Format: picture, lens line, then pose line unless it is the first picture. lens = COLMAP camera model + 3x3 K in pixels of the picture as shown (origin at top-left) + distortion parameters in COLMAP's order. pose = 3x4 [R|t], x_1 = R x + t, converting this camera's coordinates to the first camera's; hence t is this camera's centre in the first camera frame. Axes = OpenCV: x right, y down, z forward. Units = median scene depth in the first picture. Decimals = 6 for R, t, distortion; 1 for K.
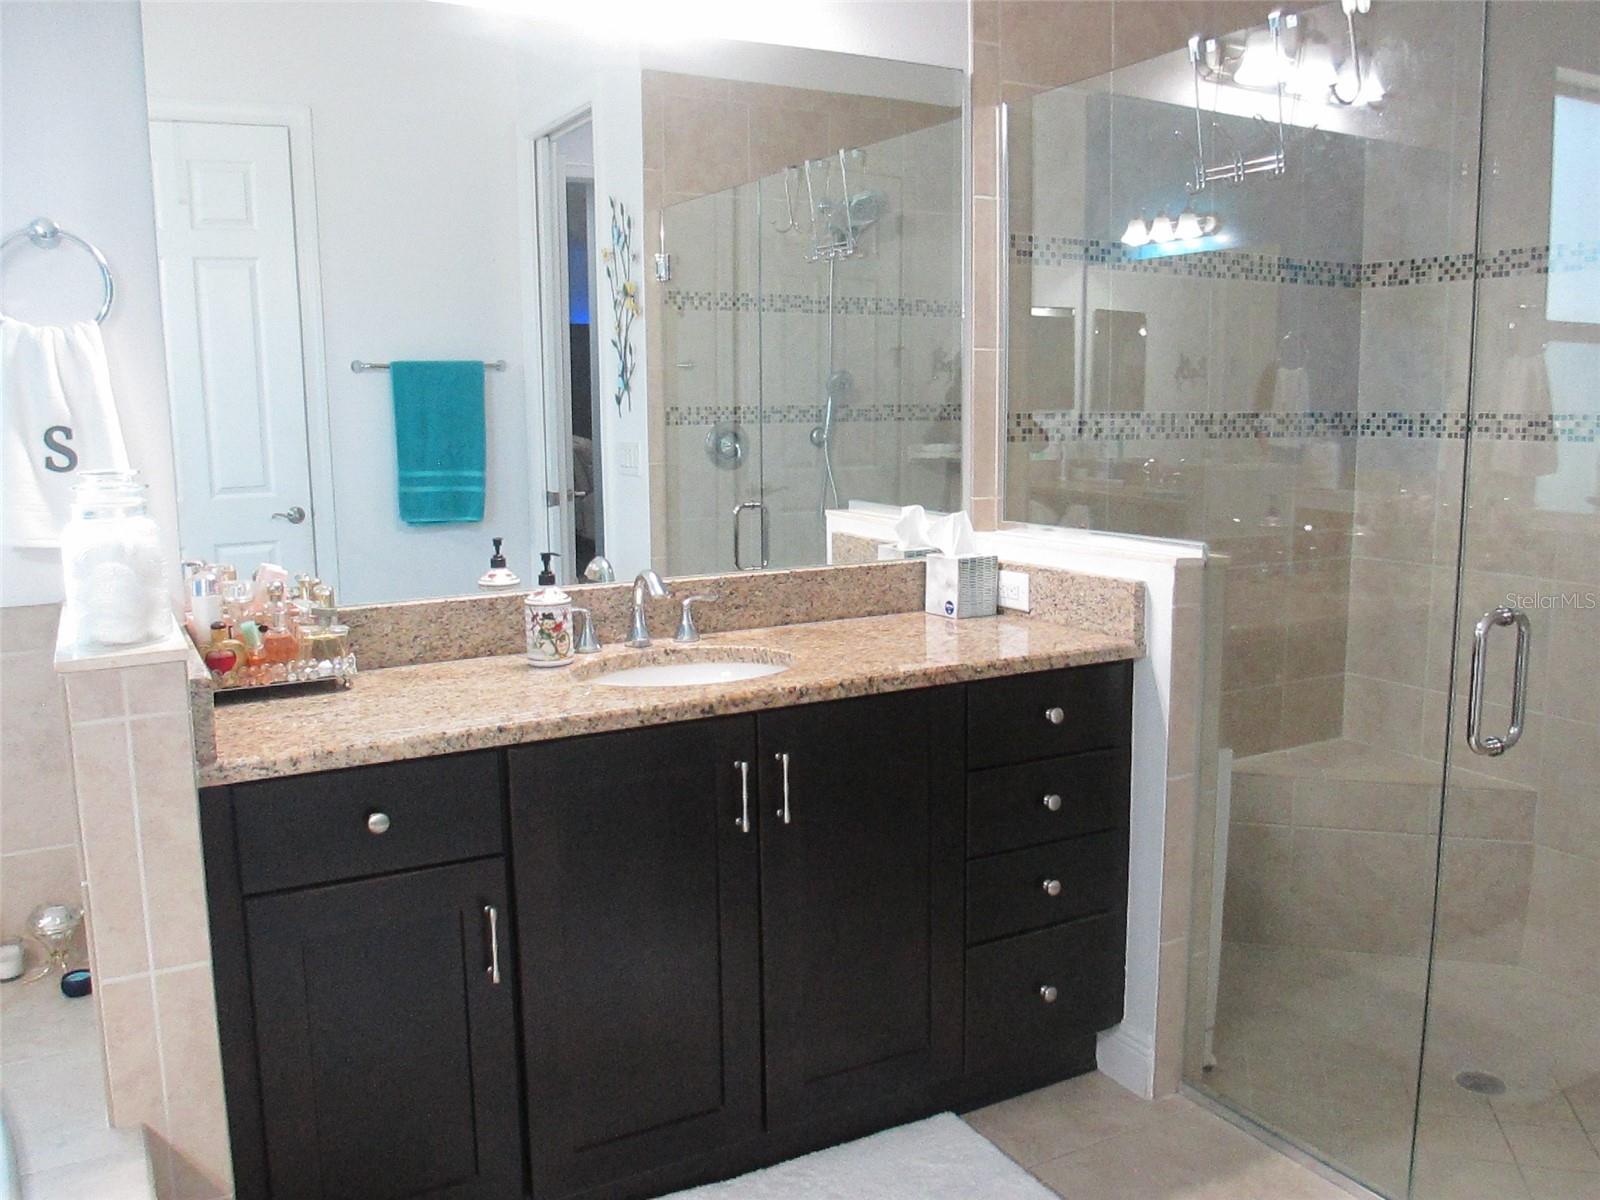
lens RADIAL K [[1335.6, 0, 799.7], [0, 1335.6, 606.3], [0, 0, 1]] dist [-0.064532, 0.031312]
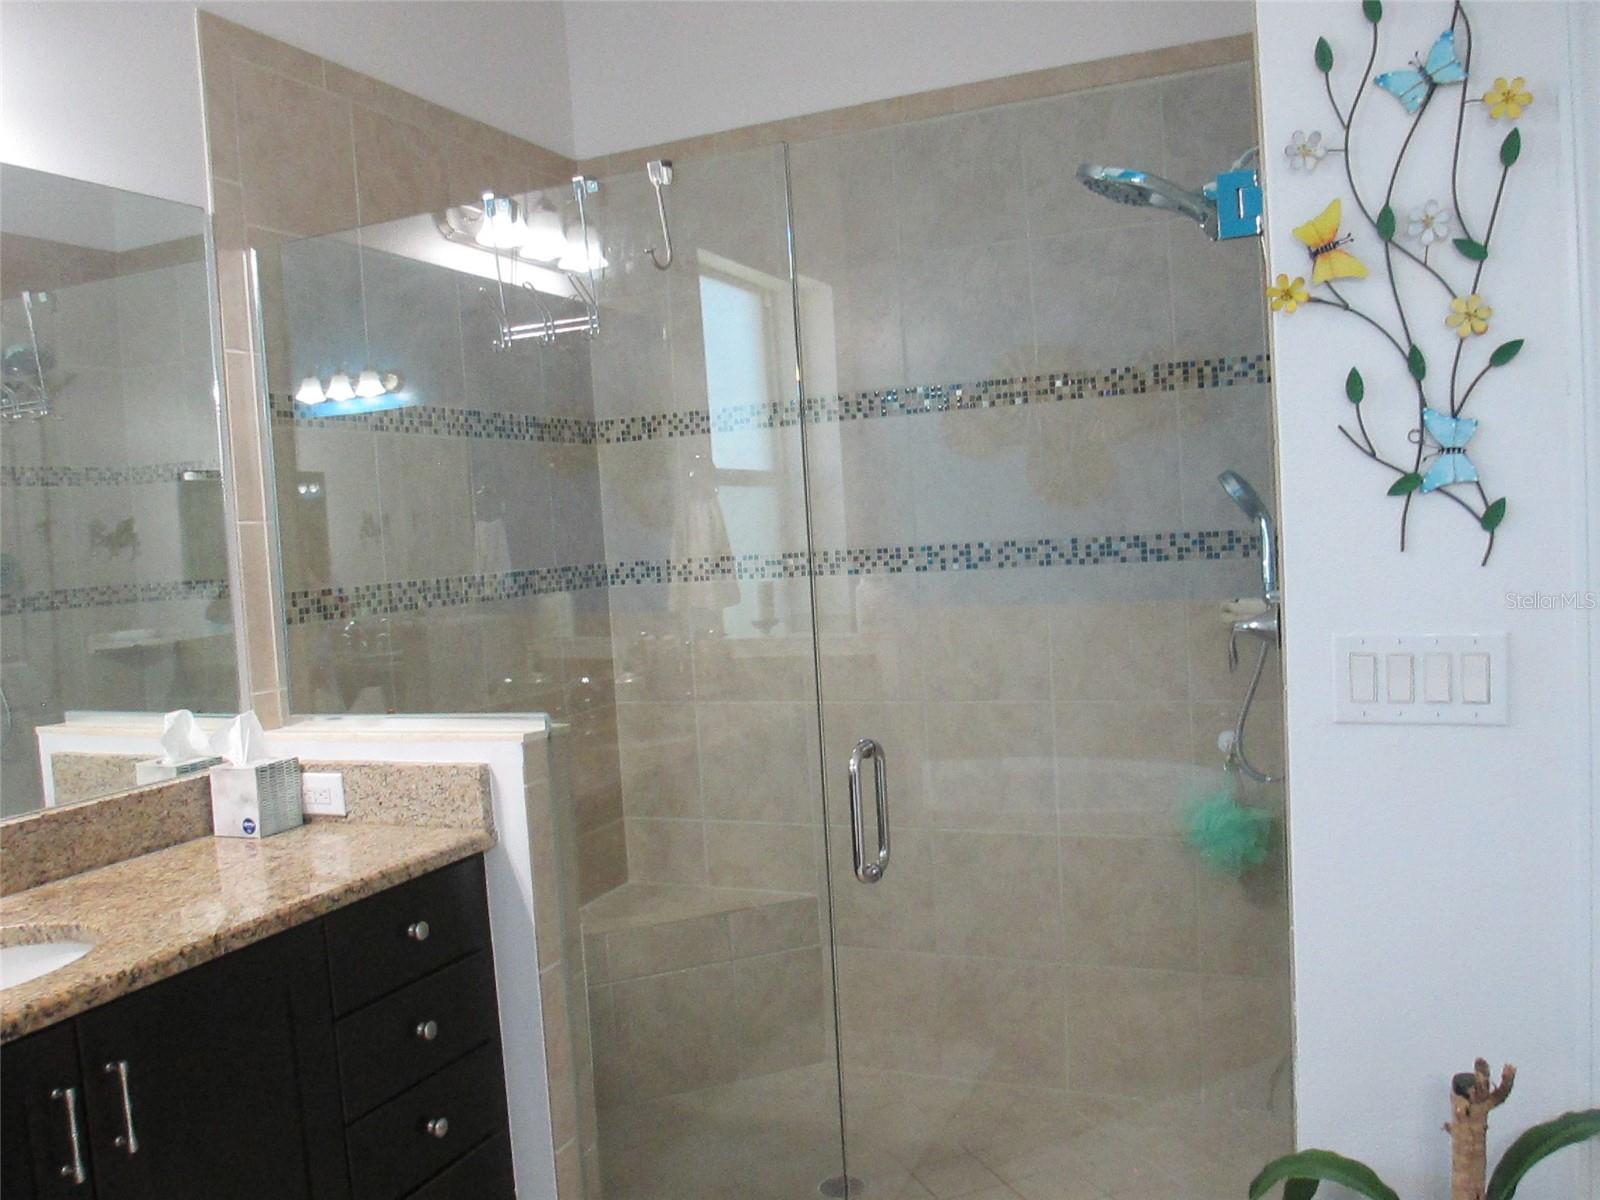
lens RADIAL K [[1335.6, 0, 793.8], [0, 1335.6, 605.9], [0, 0, 1]] dist [-0.064532, 0.031312]
pose [[0.800231, -0.081240, 0.594163, -0.092234], [0.148254, 0.986828, -0.064742, -0.029827], [-0.581077, 0.139896, 0.801735, 0.104292]]
